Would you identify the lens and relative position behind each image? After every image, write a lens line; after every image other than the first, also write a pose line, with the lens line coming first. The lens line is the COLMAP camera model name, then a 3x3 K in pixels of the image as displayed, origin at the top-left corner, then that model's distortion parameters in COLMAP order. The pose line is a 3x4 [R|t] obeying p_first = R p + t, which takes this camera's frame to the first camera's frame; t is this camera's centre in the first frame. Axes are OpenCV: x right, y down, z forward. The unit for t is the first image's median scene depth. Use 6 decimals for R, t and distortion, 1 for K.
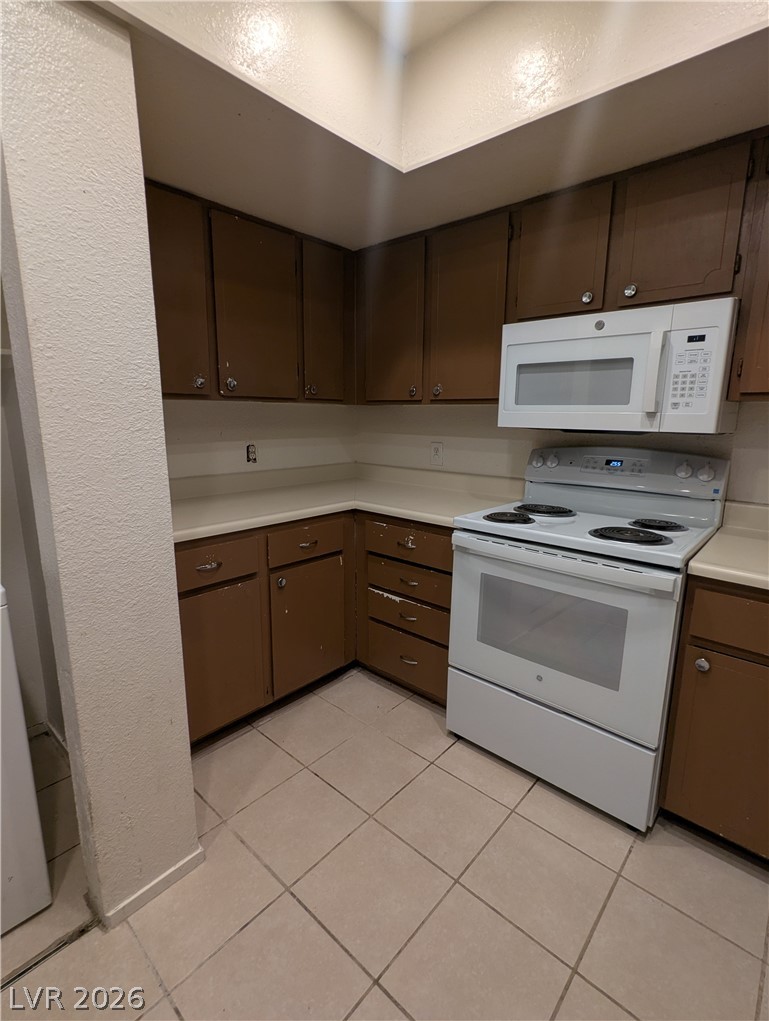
lens RADIAL K [[487.1, 0, 383.3], [0, 487.1, 507.6], [0, 0, 1]] dist [-0.000863, 0.000223]
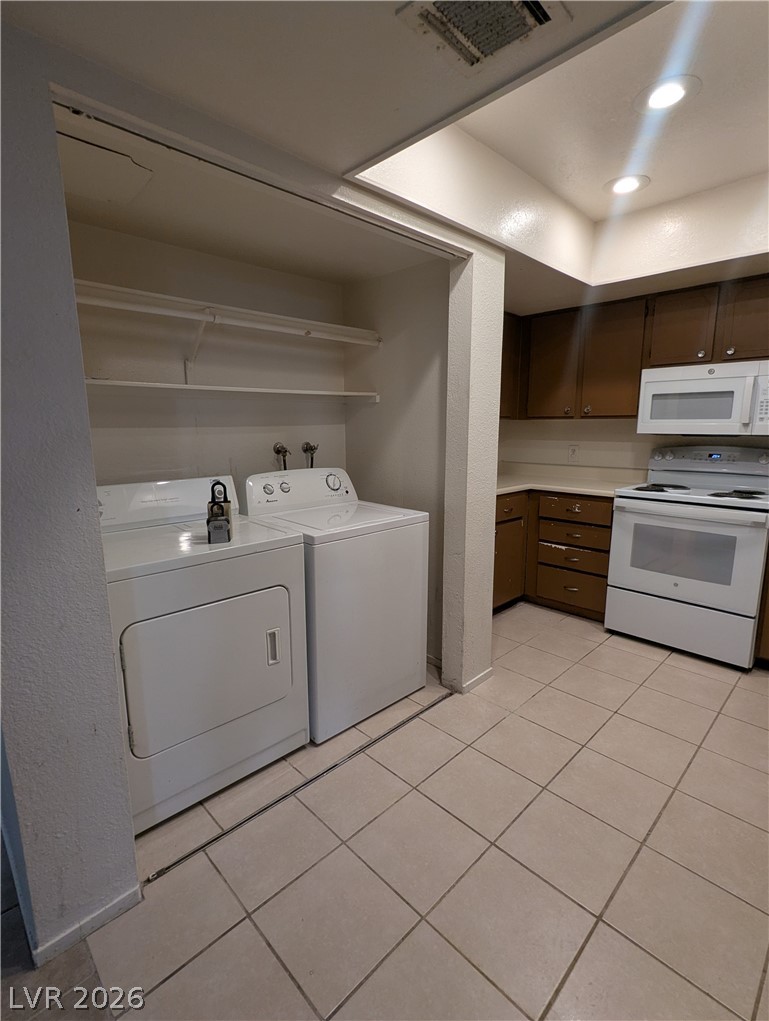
lens RADIAL K [[487.1, 0, 382.4], [0, 487.1, 507.2], [0, 0, 1]] dist [-0.000863, 0.000223]
pose [[0.997918, -0.000514, -0.064495, -0.530728], [-0.001095, 0.999689, -0.024898, 0.122648], [0.064487, 0.024917, 0.997607, -0.670824]]
